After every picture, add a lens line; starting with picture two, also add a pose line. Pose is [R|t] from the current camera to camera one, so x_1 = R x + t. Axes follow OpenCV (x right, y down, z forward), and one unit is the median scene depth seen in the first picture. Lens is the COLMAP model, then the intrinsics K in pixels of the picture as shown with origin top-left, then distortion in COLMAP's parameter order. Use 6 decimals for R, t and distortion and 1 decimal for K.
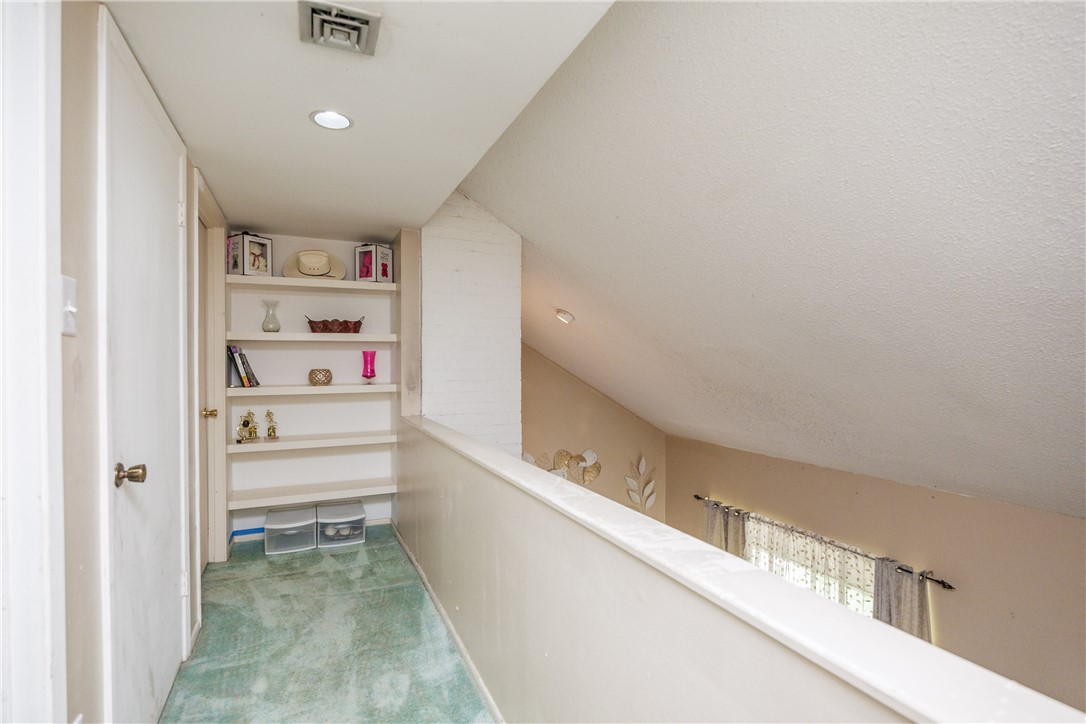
lens RADIAL K [[525.1, 0, 543.0], [0, 525.1, 362.0], [0, 0, 1]] dist [-0.002261, -0.000284]
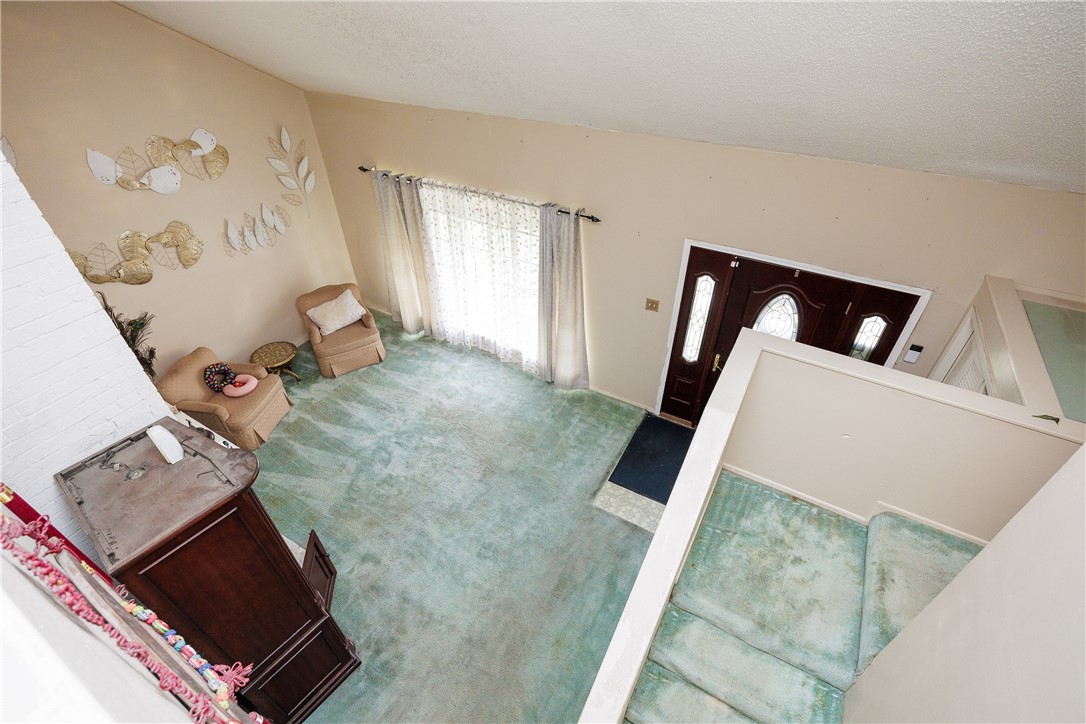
lens RADIAL K [[494.2, 0, 544.1], [0, 494.2, 363.6], [0, 0, 1]] dist [-0.002081, -0.000448]
pose [[0.820351, -0.364495, 0.440644, 0.076781], [0.013871, 0.783002, 0.621865, 0.006529], [-0.571692, -0.504035, 0.647392, 0.167239]]
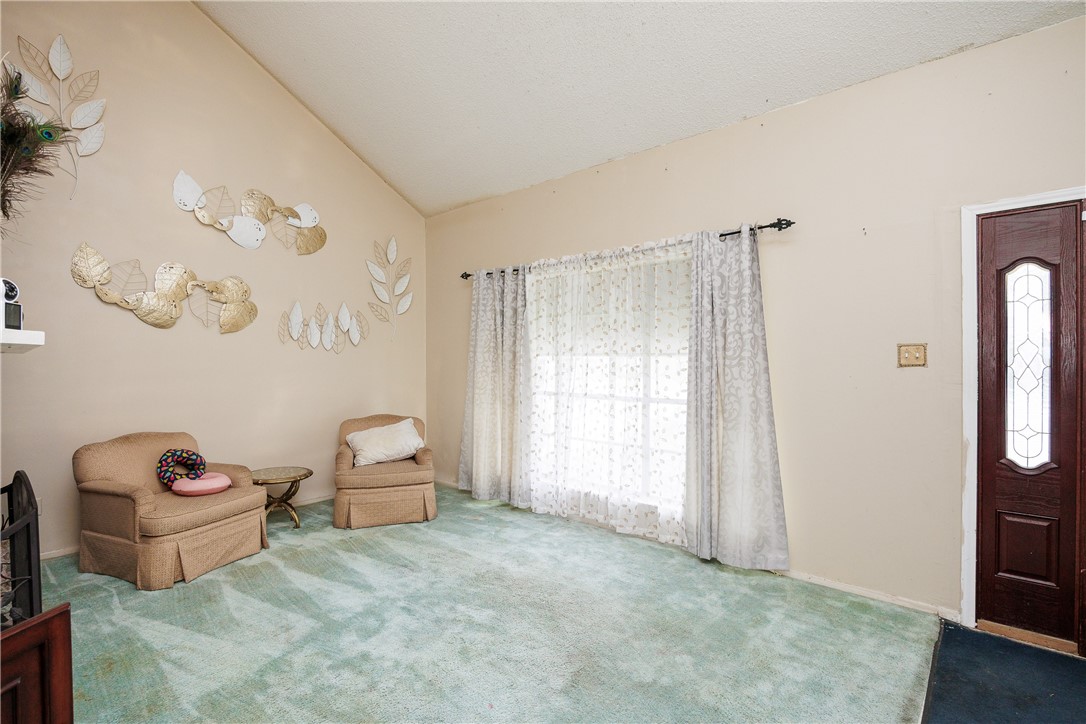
lens RADIAL K [[511.3, 0, 545.6], [0, 511.3, 366.6], [0, 0, 1]] dist [-0.010591, 0.000461]
pose [[0.919070, -0.007085, 0.394032, 0.139256], [0.005946, 0.999974, 0.004114, 0.467256], [-0.394051, -0.001438, 0.919088, 0.361262]]
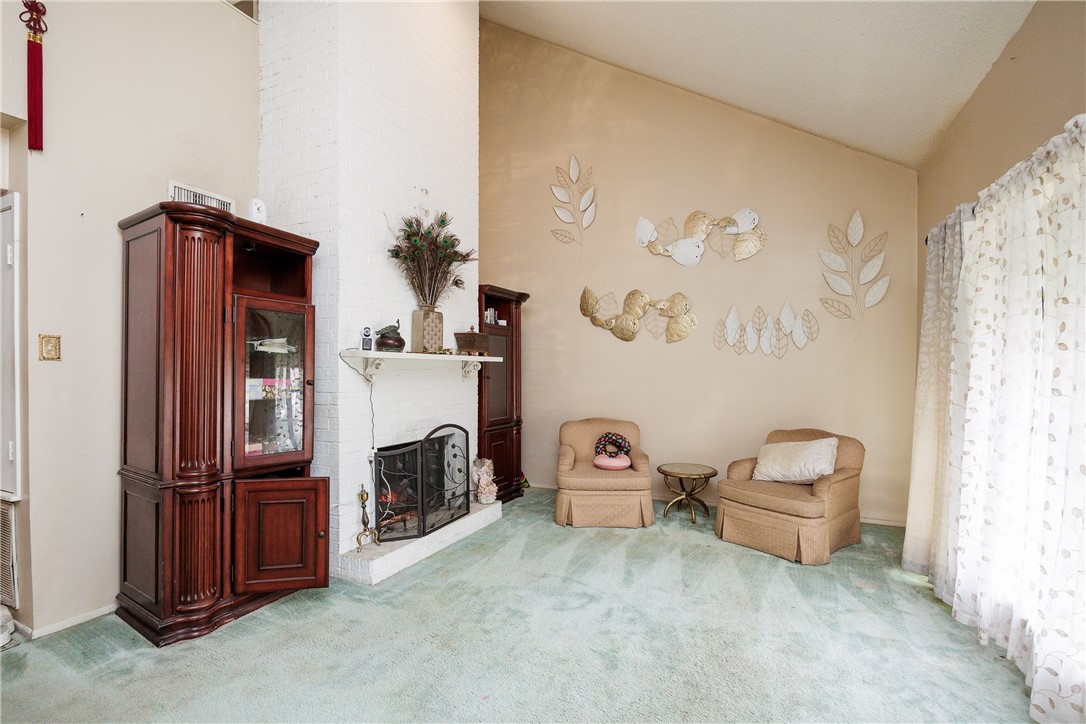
lens RADIAL K [[512.8, 0, 542.0], [0, 512.8, 376.9], [0, 0, 1]] dist [-0.011215, 0.000124]
pose [[0.639262, 0.013161, -0.768876, 0.530309], [-0.005853, 0.999908, 0.012249, 0.468425], [0.768967, -0.003330, 0.639280, 0.491648]]
